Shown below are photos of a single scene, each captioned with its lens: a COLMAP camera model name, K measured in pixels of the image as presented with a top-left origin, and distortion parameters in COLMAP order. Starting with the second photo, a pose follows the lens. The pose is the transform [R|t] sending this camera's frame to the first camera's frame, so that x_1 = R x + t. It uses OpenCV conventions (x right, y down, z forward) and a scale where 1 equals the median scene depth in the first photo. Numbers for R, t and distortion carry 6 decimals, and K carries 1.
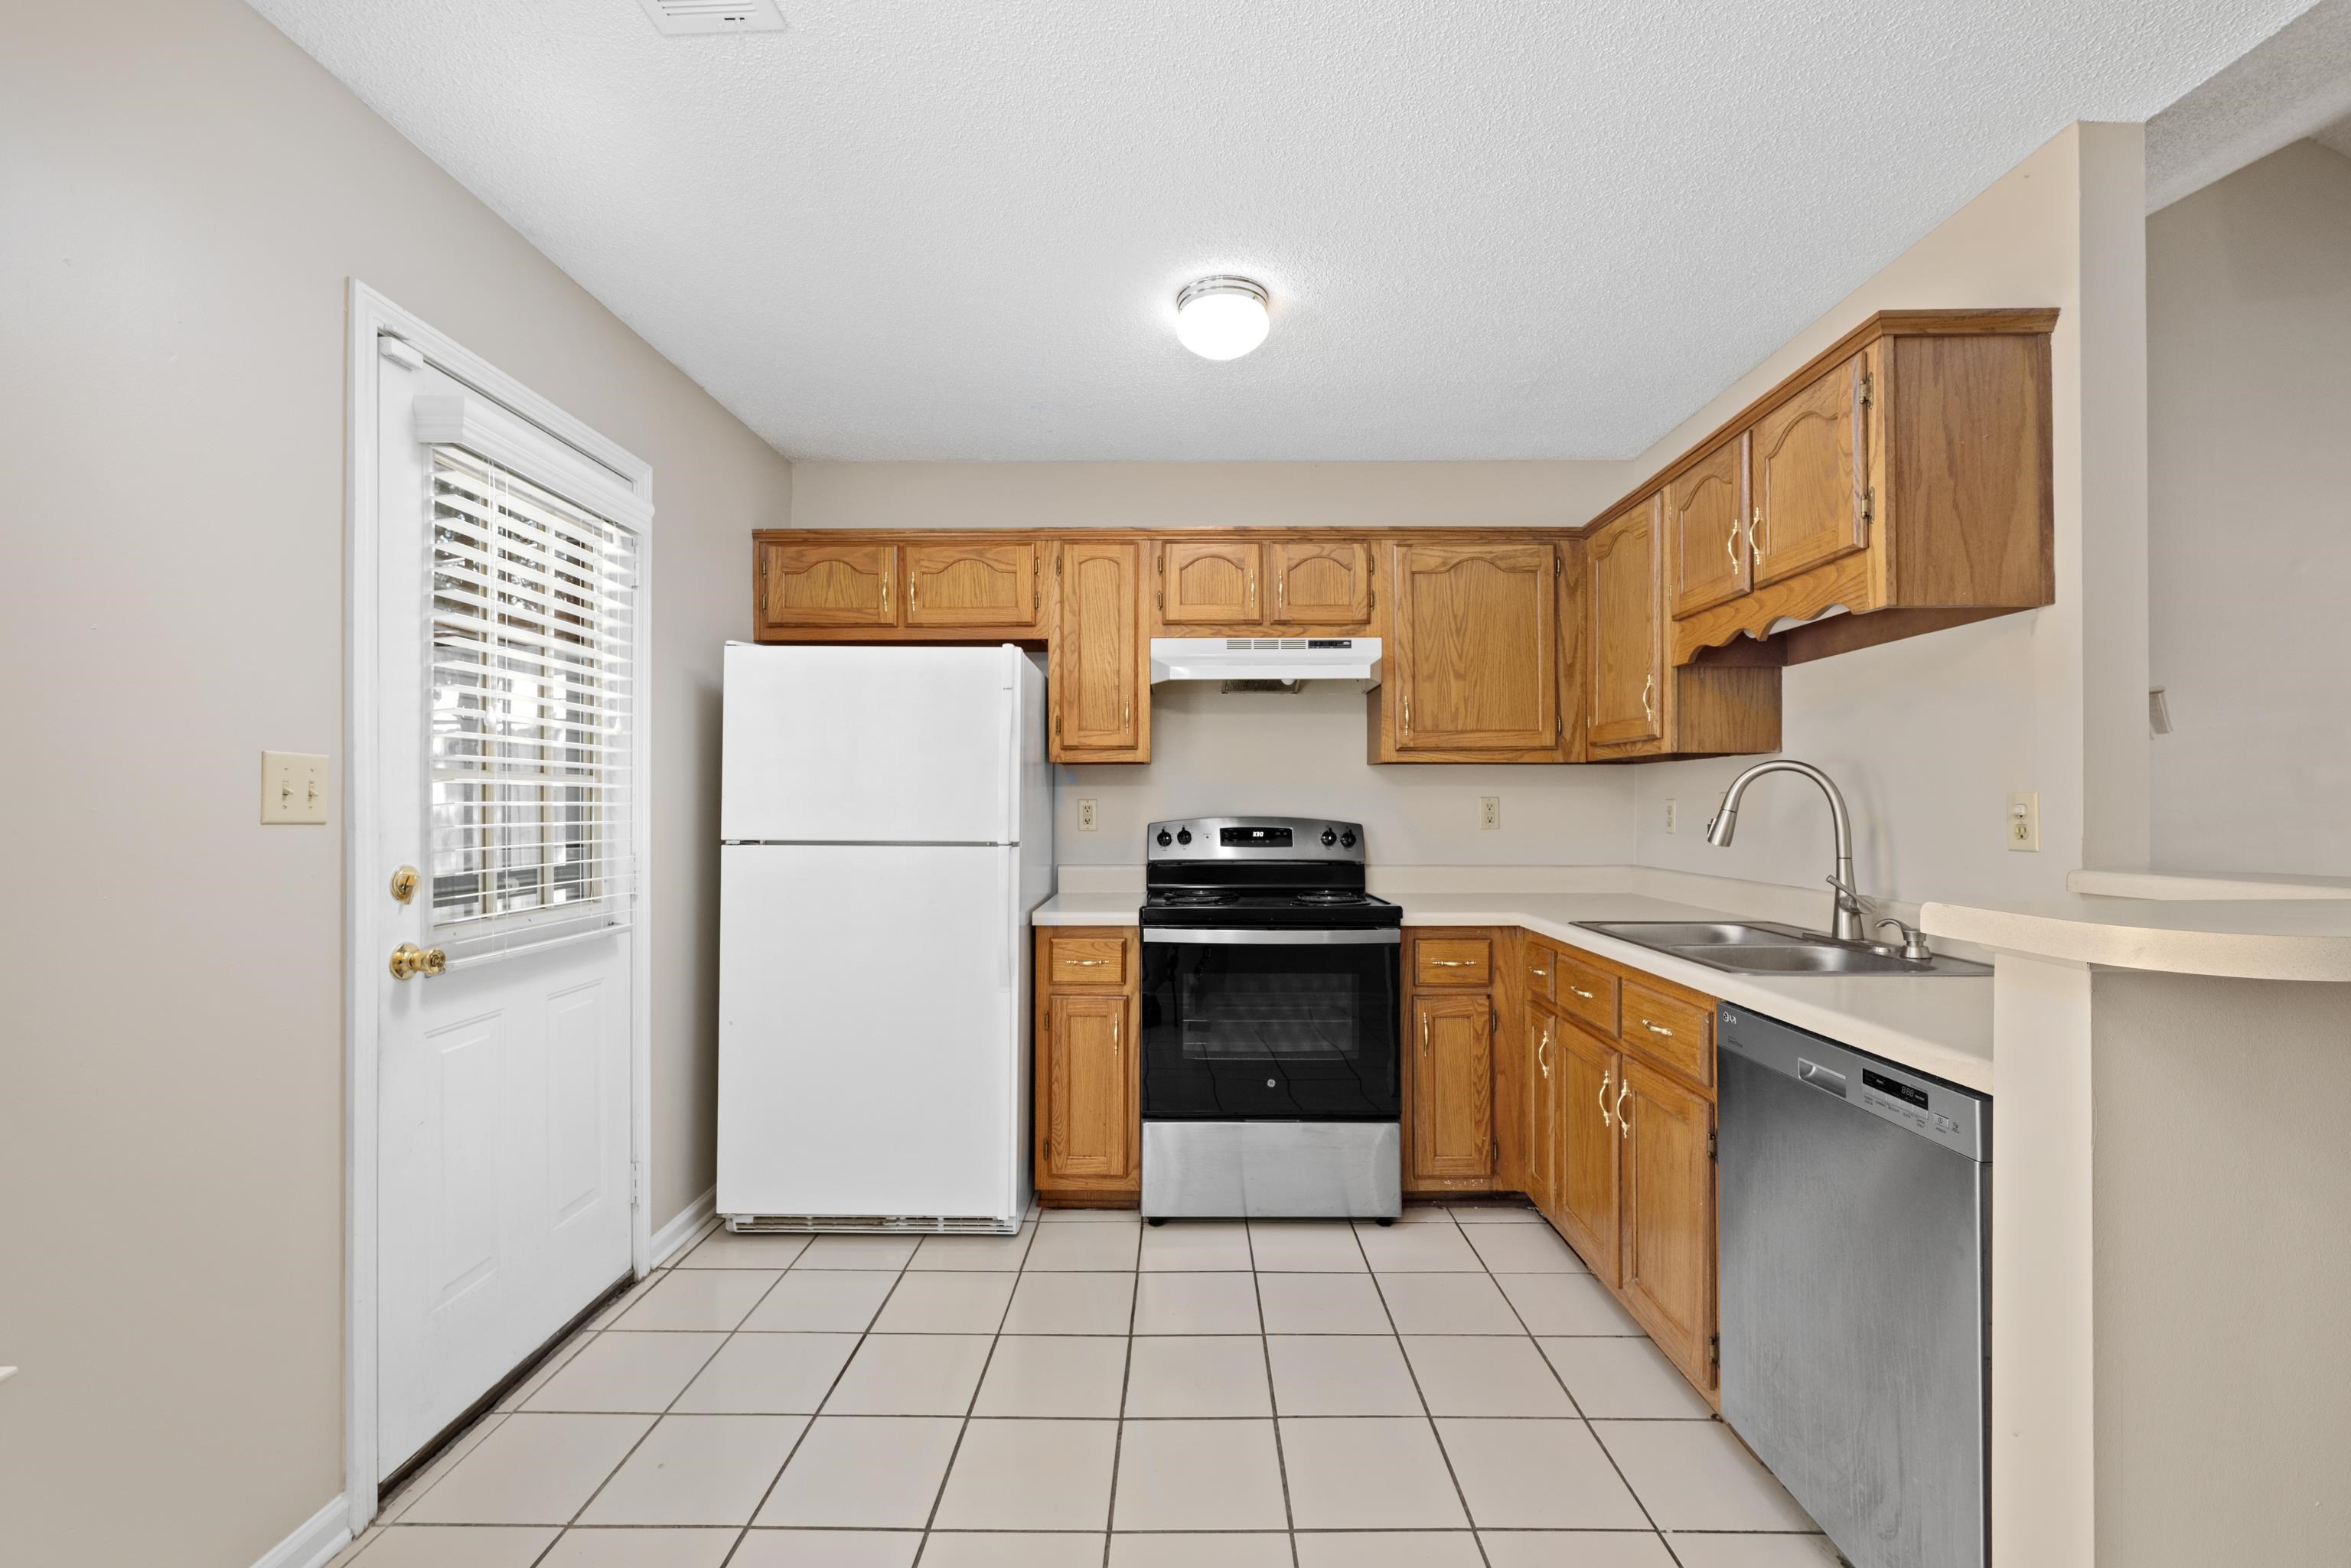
lens RADIAL K [[988.7, 0, 1196.1], [0, 988.7, 792.3], [0, 0, 1]] dist [0.001268, 0.000148]
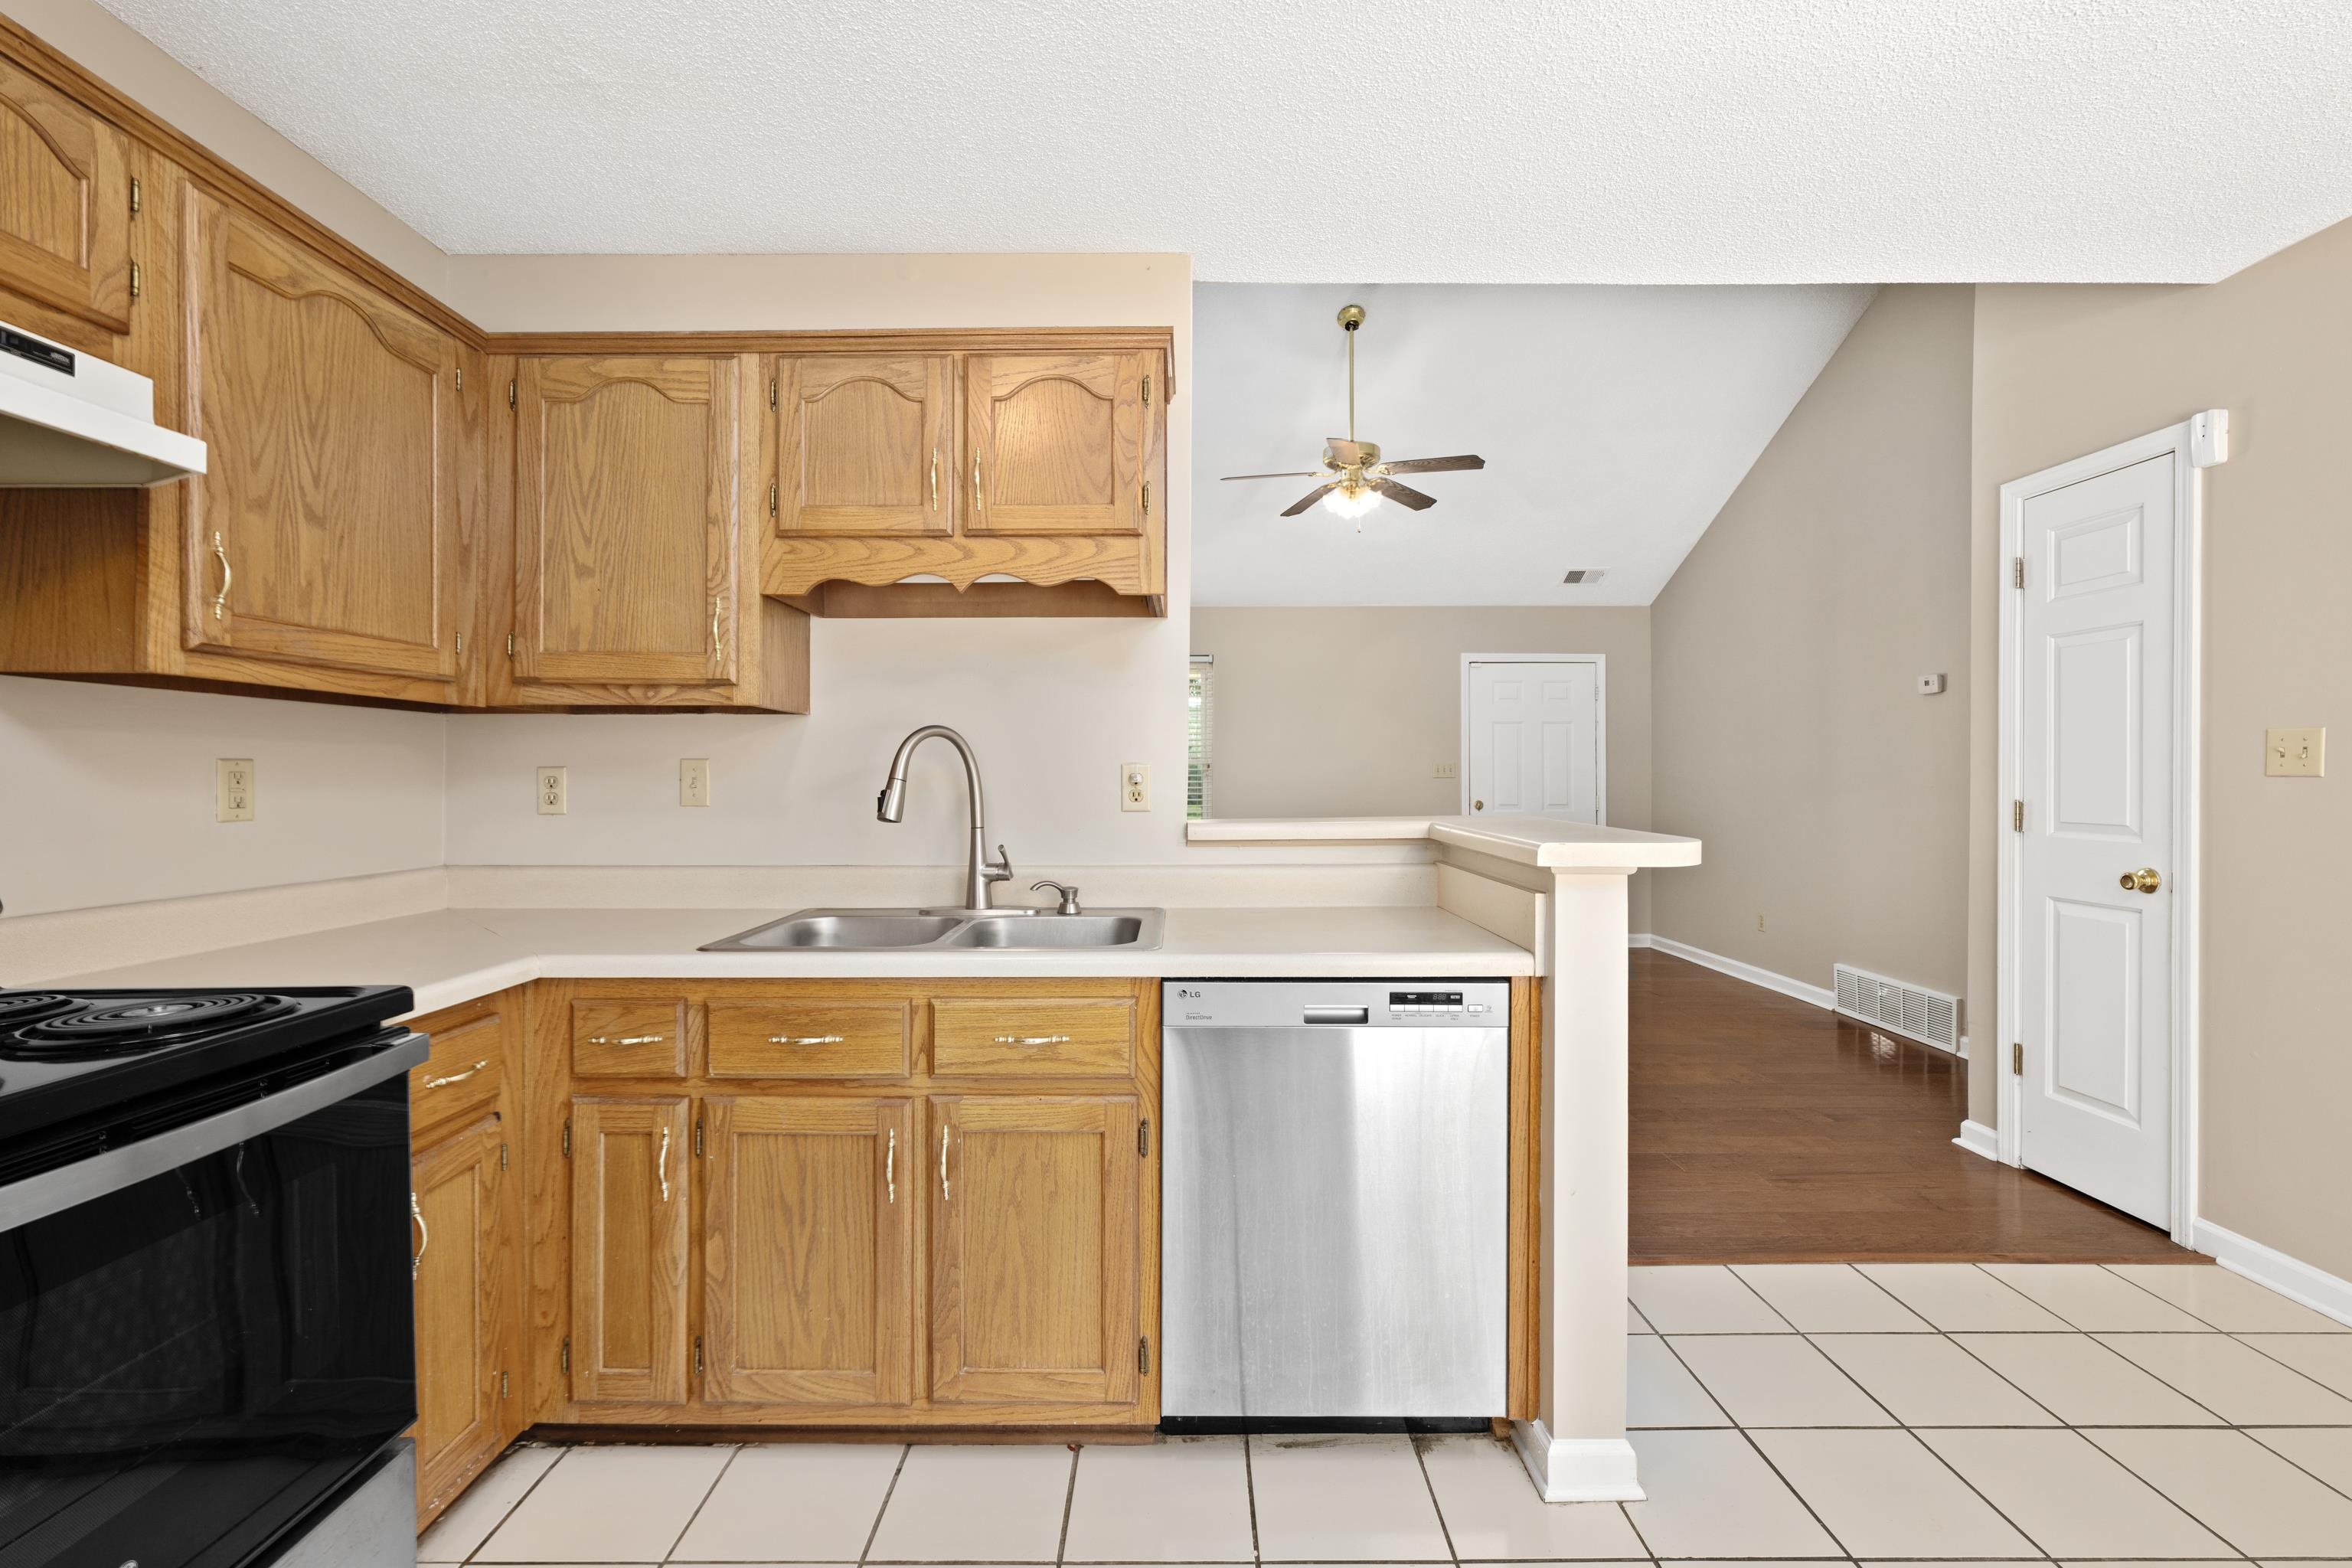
lens RADIAL K [[992.3, 0, 1153.2], [0, 992.3, 775.4], [0, 0, 1]] dist [-0.000490, 0.000009]
pose [[0.010992, 0.001365, 0.999939, -0.262304], [-0.011517, 0.999933, -0.001239, 0.010484], [-0.999873, -0.011503, 0.011007, 0.629372]]
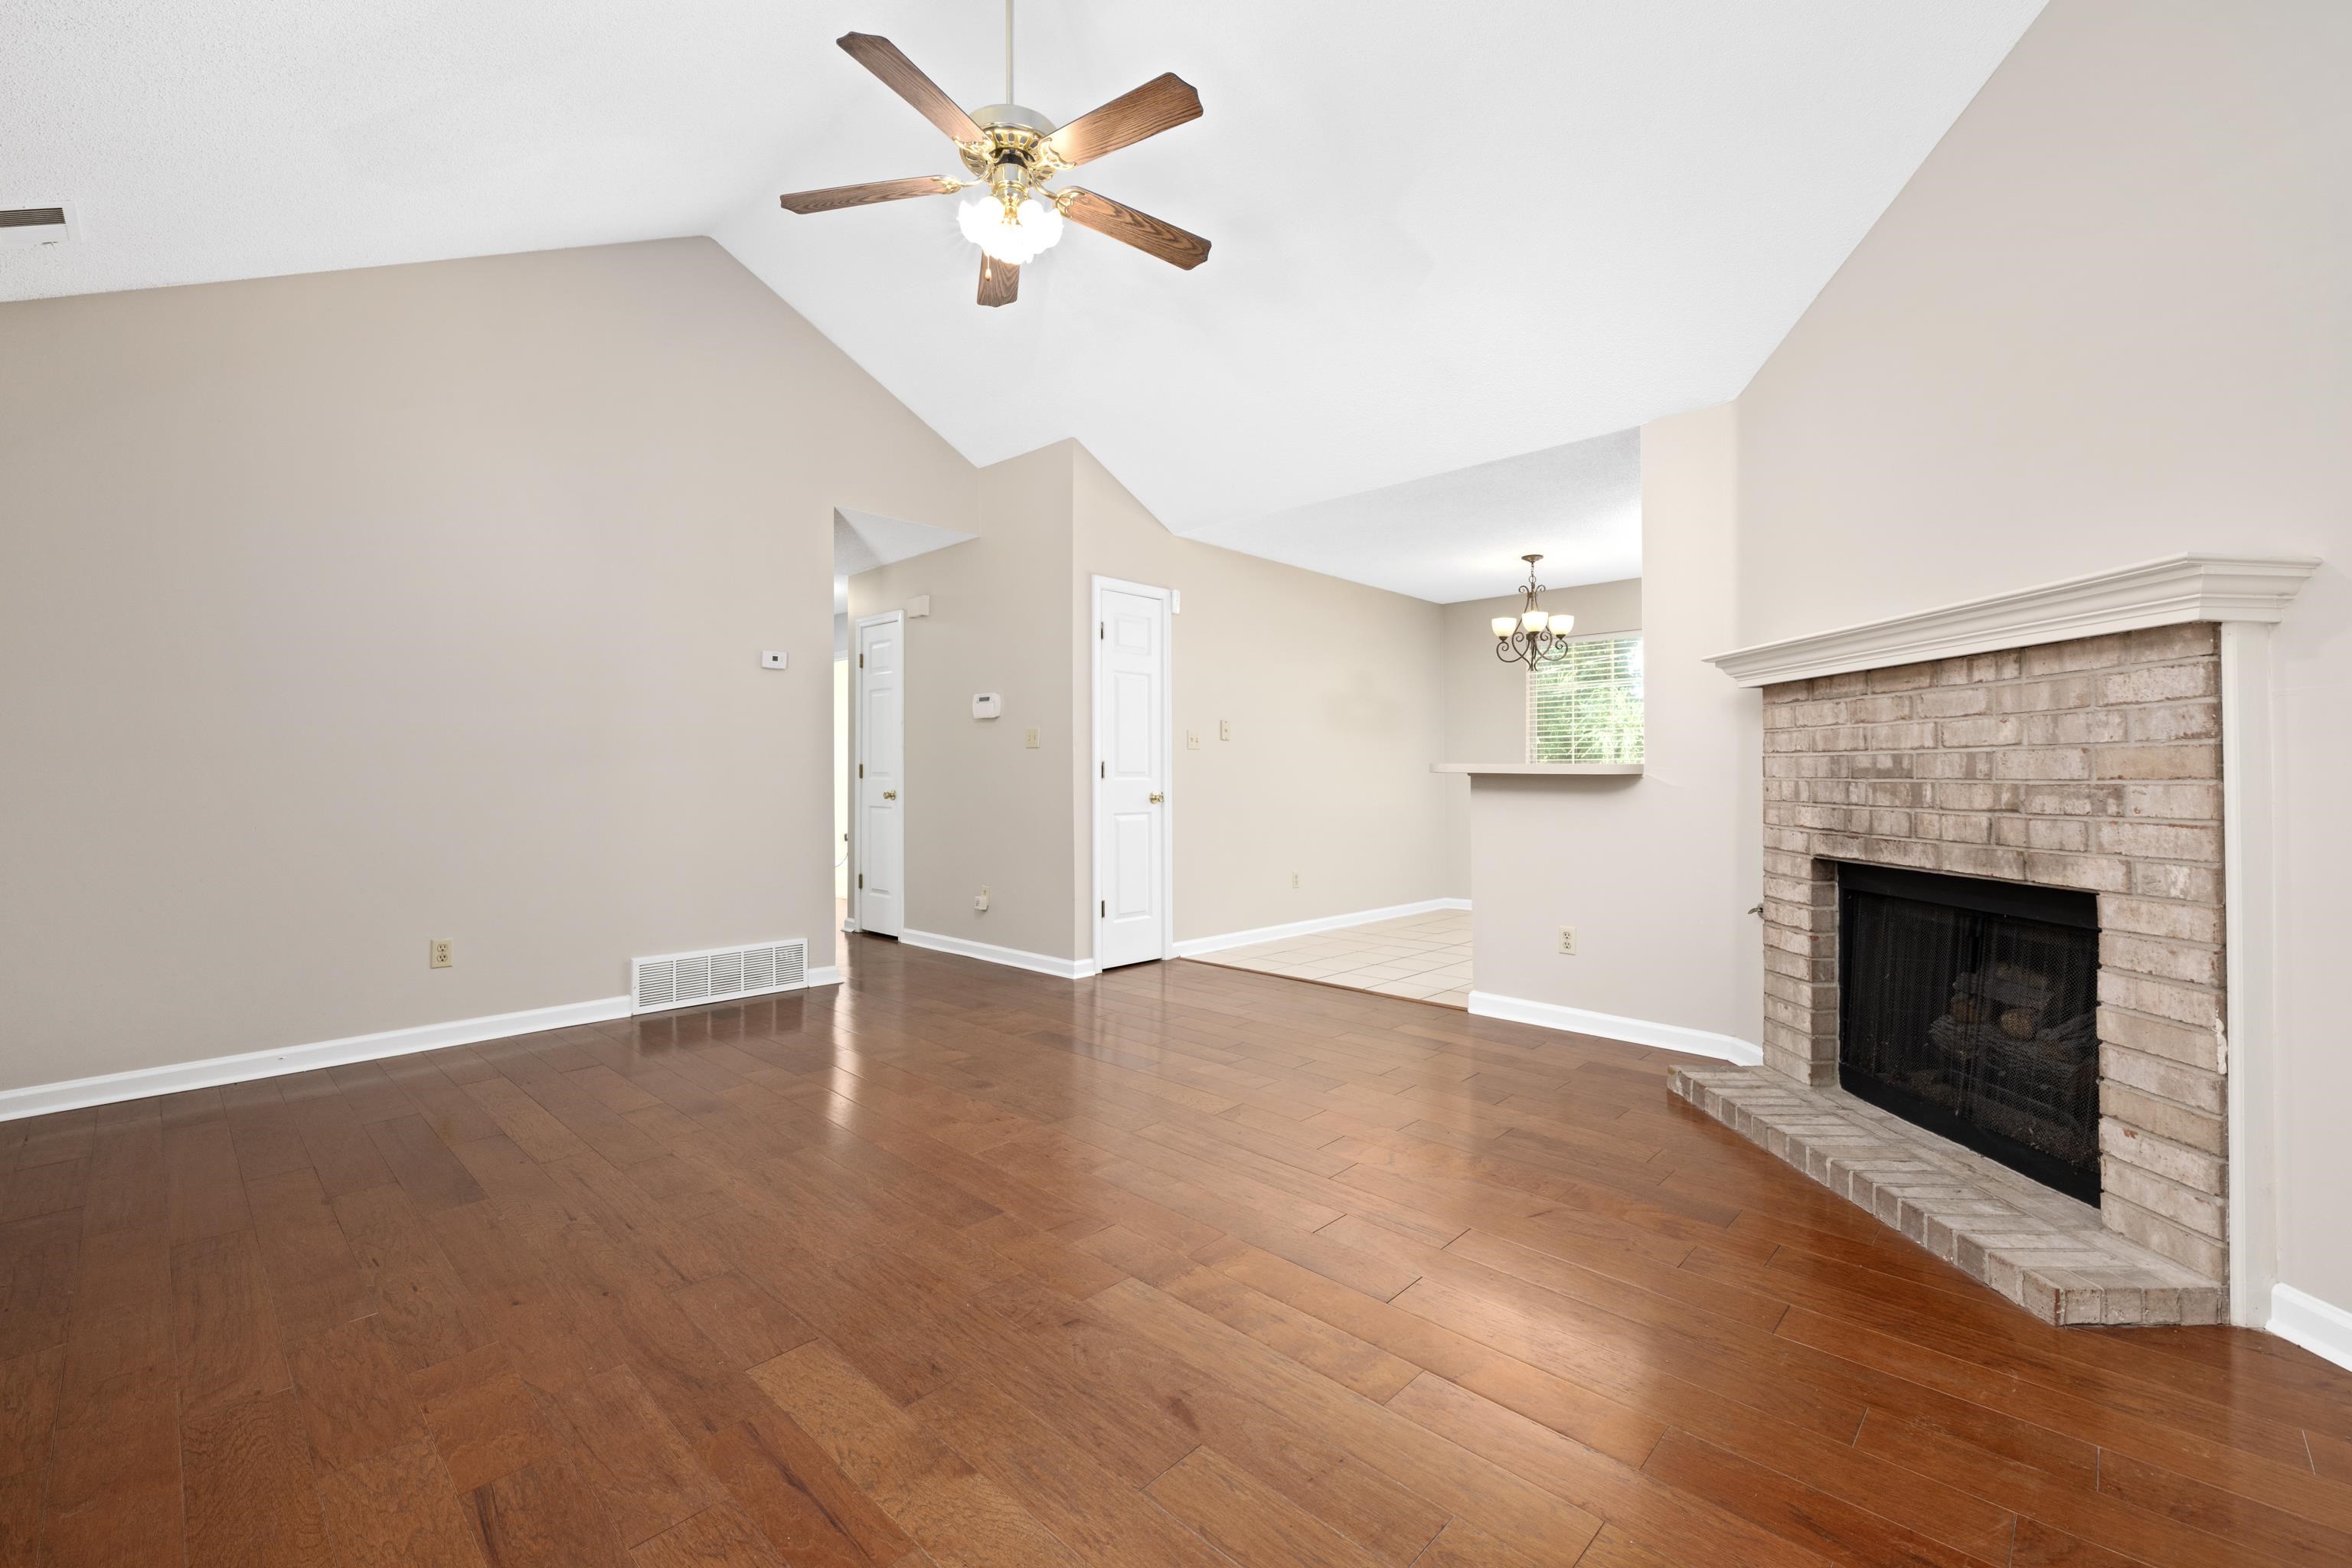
lens RADIAL K [[974.1, 0, 1172.6], [0, 974.1, 766.6], [0, 0, 1]] dist [-0.000371, -0.000002]
pose [[-0.688176, -0.004835, -0.725528, 1.985179], [0.011153, 0.999789, -0.017242, 0.068077], [0.725458, -0.019957, -0.687977, 1.049062]]
